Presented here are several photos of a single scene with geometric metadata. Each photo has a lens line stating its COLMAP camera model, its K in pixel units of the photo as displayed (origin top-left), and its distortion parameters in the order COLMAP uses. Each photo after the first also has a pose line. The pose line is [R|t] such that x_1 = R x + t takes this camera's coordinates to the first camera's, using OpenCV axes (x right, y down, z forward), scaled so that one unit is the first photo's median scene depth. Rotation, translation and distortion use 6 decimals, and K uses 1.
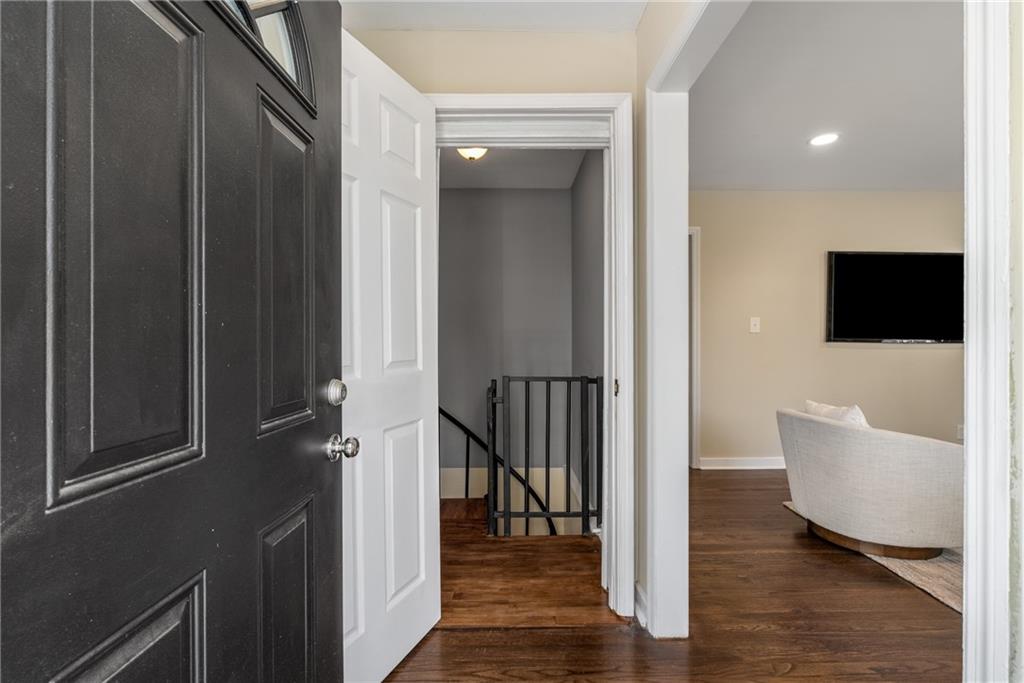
lens RADIAL K [[454.6, 0, 504.8], [0, 454.6, 341.5], [0, 0, 1]] dist [0.000428, -0.000086]
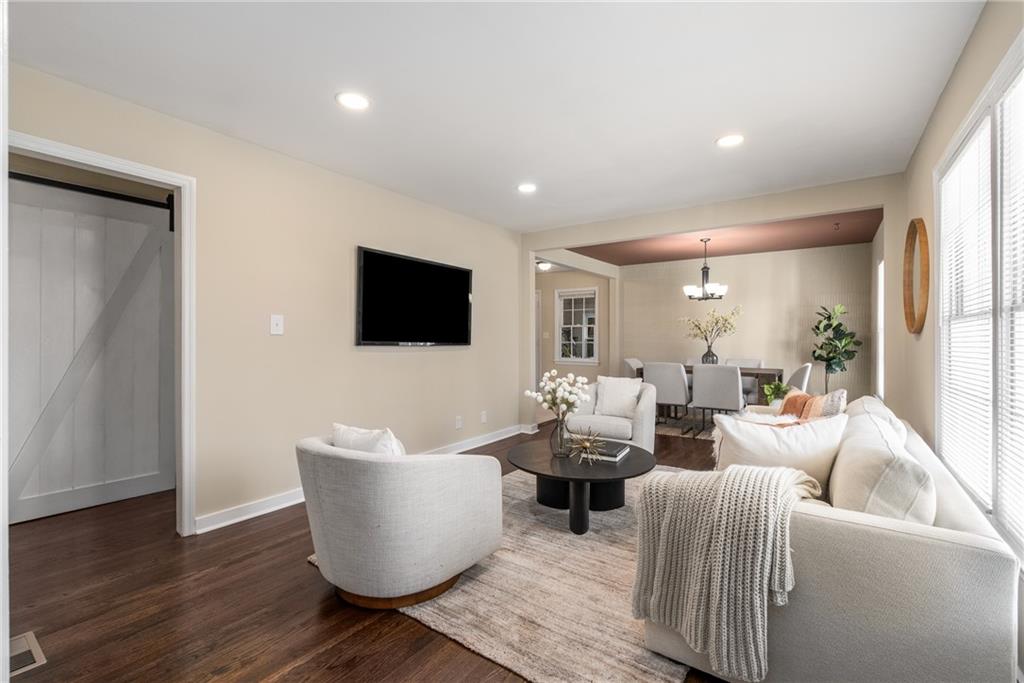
lens RADIAL K [[454.6, 0, 510.5], [0, 454.6, 339.1], [0, 0, 1]] dist [0.000428, -0.000086]
pose [[0.587633, 0.004114, 0.809117, 0.222144], [0.004029, 0.999960, -0.008010, -0.005769], [-0.809118, 0.007967, 0.587593, 0.314243]]
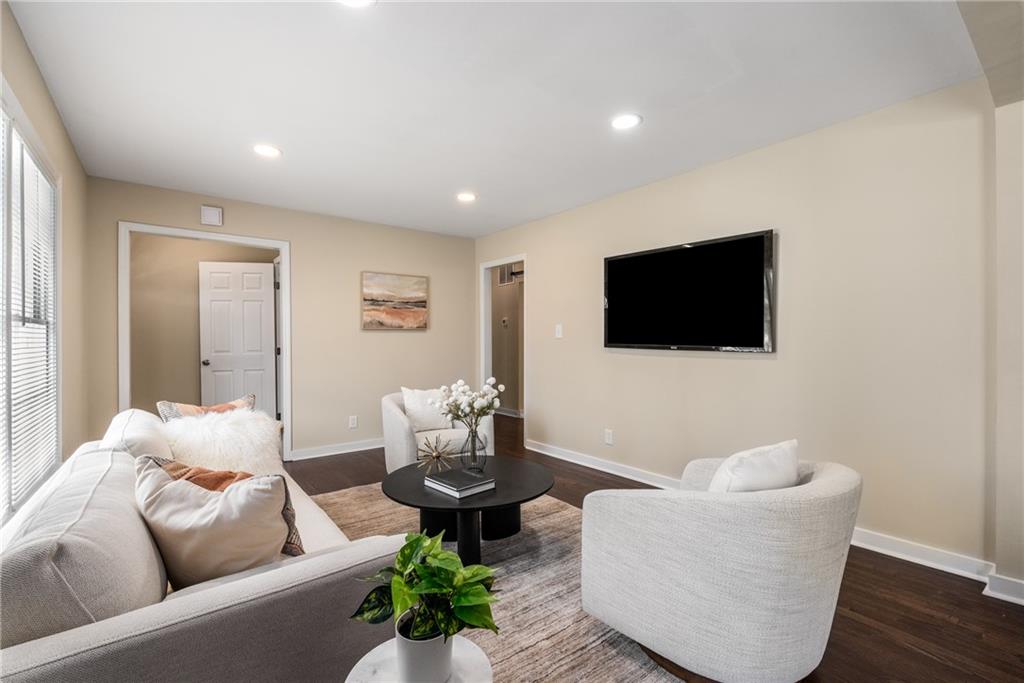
lens RADIAL K [[454.6, 0, 513.7], [0, 454.6, 341.8], [0, 0, 1]] dist [0.000428, -0.000086]
pose [[0.615472, 0.012343, -0.788062, 1.918076], [-0.009624, 0.999921, 0.008145, -0.025648], [0.788100, 0.002571, 0.615541, 0.312137]]
